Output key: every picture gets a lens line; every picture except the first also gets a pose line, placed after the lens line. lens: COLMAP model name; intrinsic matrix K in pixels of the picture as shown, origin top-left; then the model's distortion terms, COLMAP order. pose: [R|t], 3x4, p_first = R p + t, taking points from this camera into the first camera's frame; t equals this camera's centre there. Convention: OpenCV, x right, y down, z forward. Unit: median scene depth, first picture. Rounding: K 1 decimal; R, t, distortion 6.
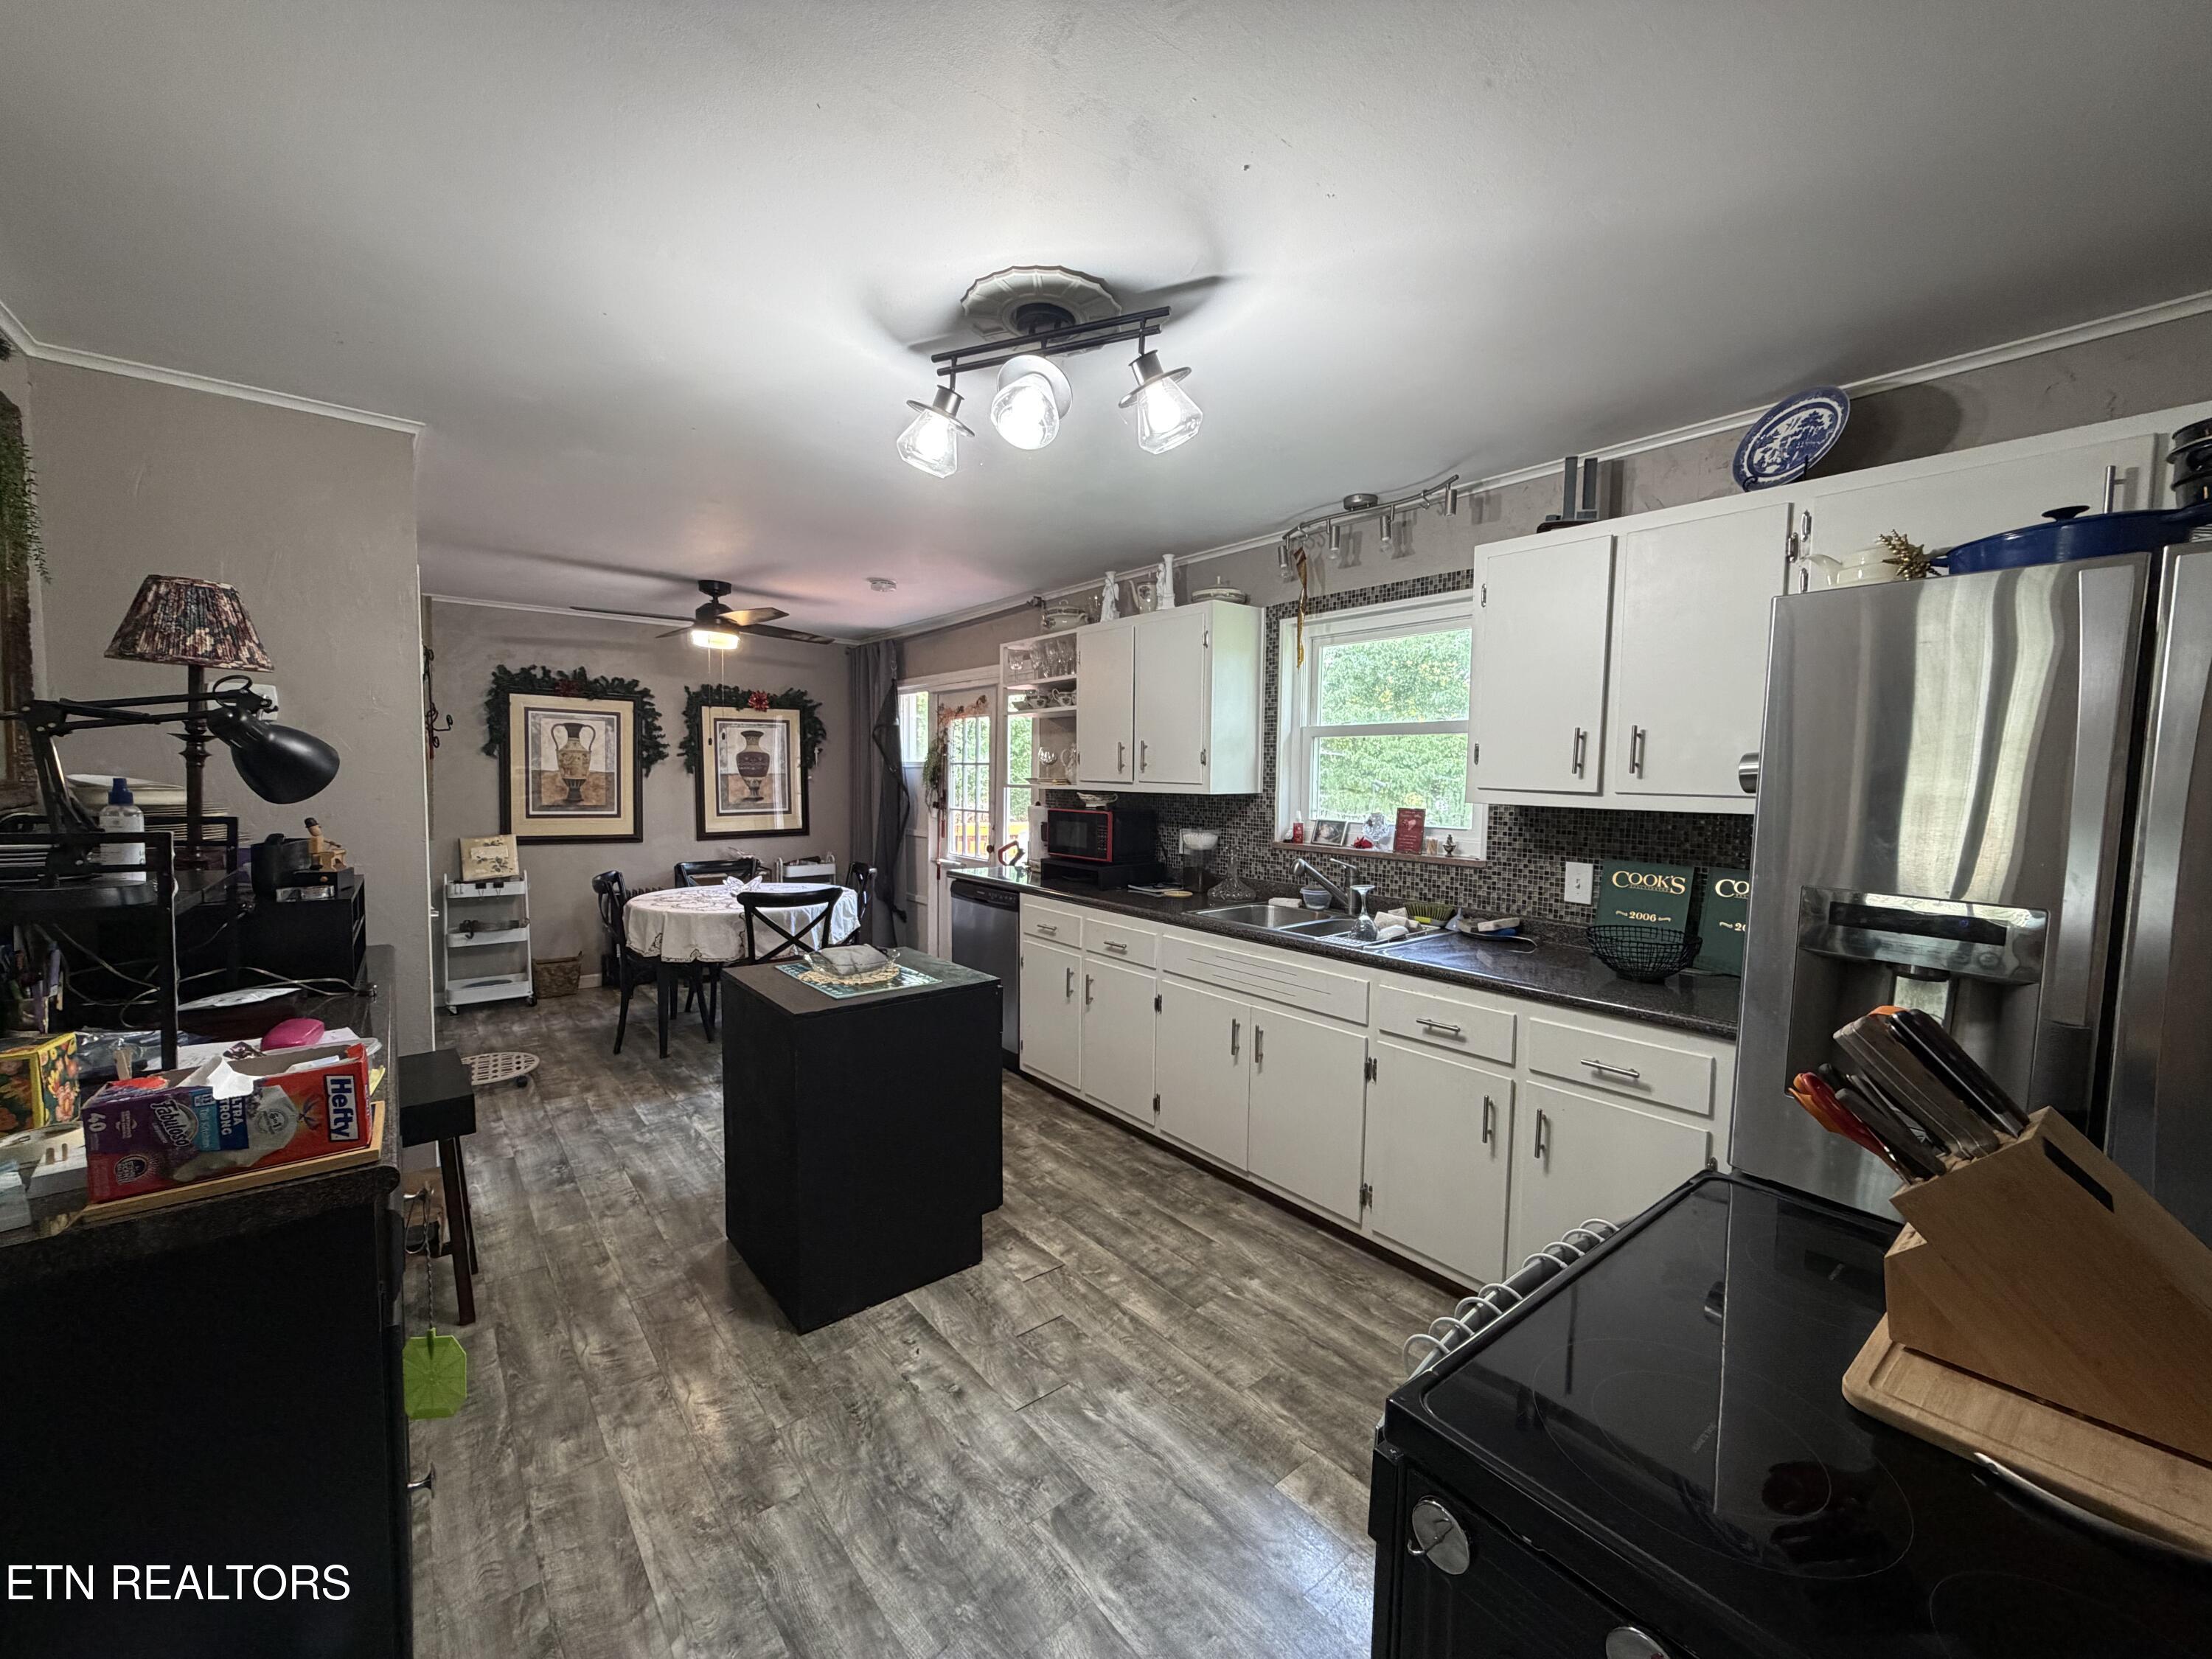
lens RADIAL K [[894.7, 0, 1106.0], [0, 894.7, 829.5], [0, 0, 1]] dist [-0.000231, 0.000003]
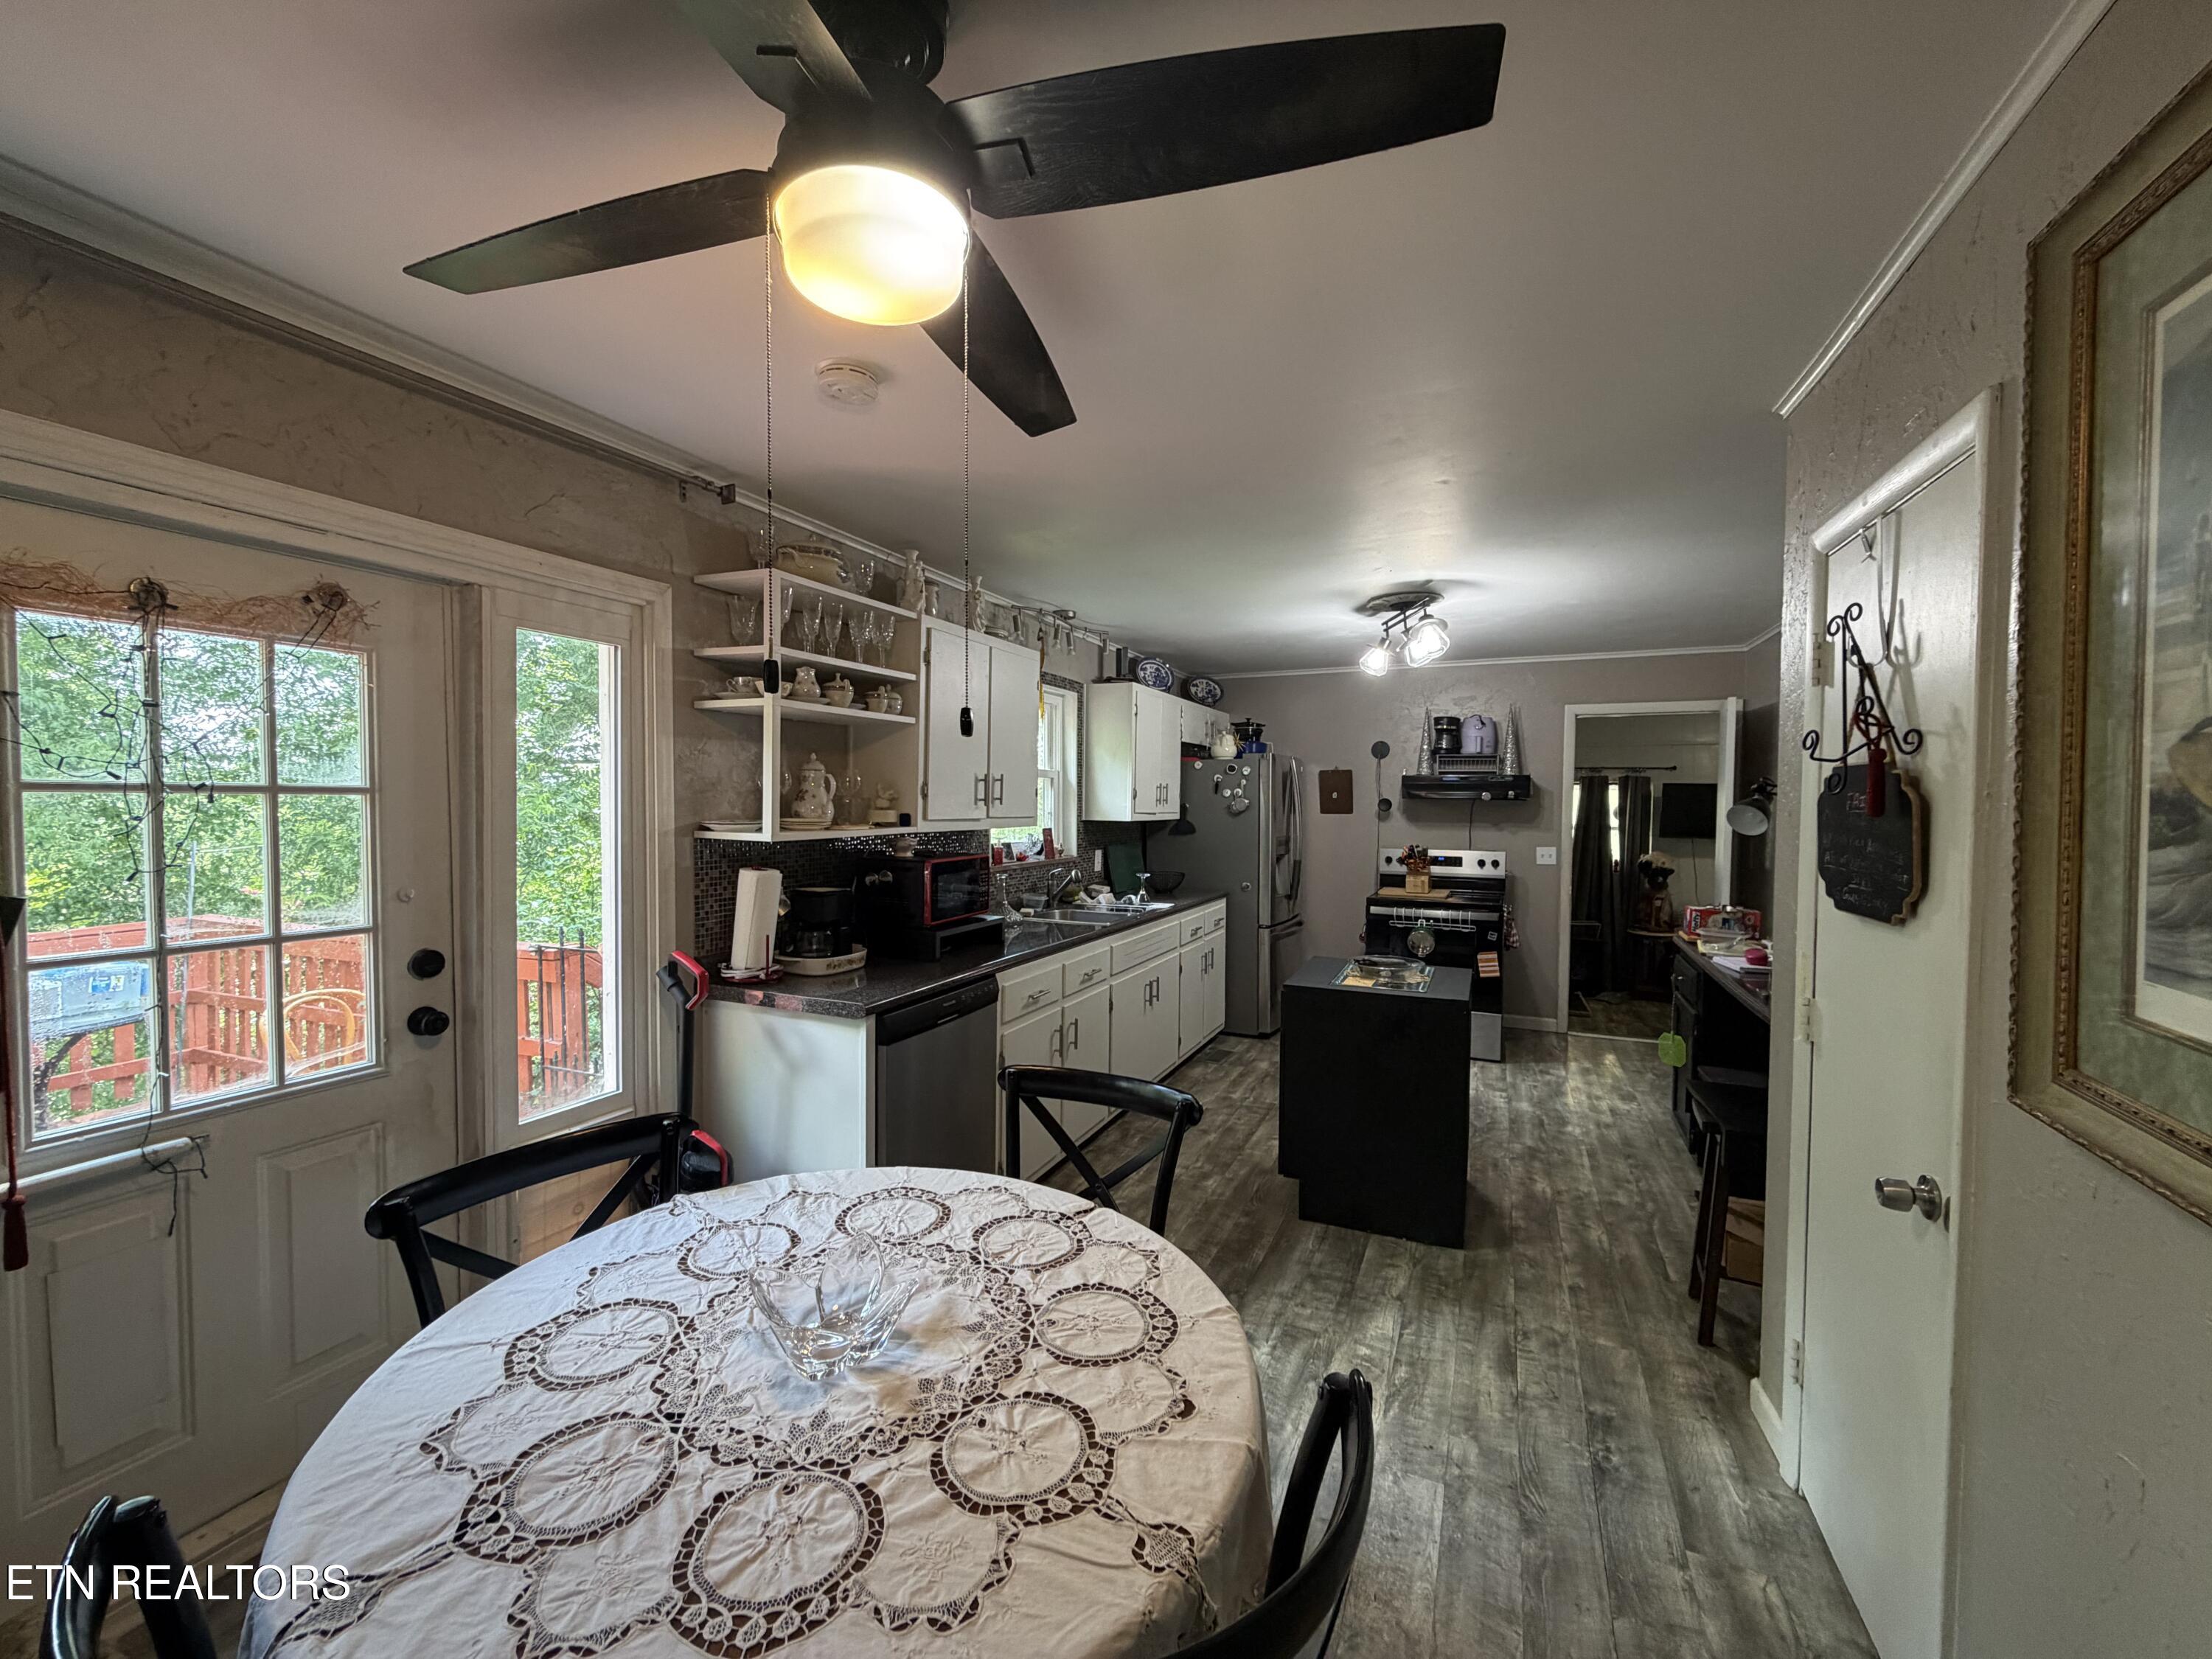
lens RADIAL K [[894.7, 0, 1106.0], [0, 894.7, 829.5], [0, 0, 1]] dist [-0.000231, 0.000003]
pose [[-0.464077, -0.045750, 0.884612, -1.221871], [0.043541, 0.996280, 0.074367, -0.154770], [-0.884724, 0.073029, -0.460359, 1.949120]]
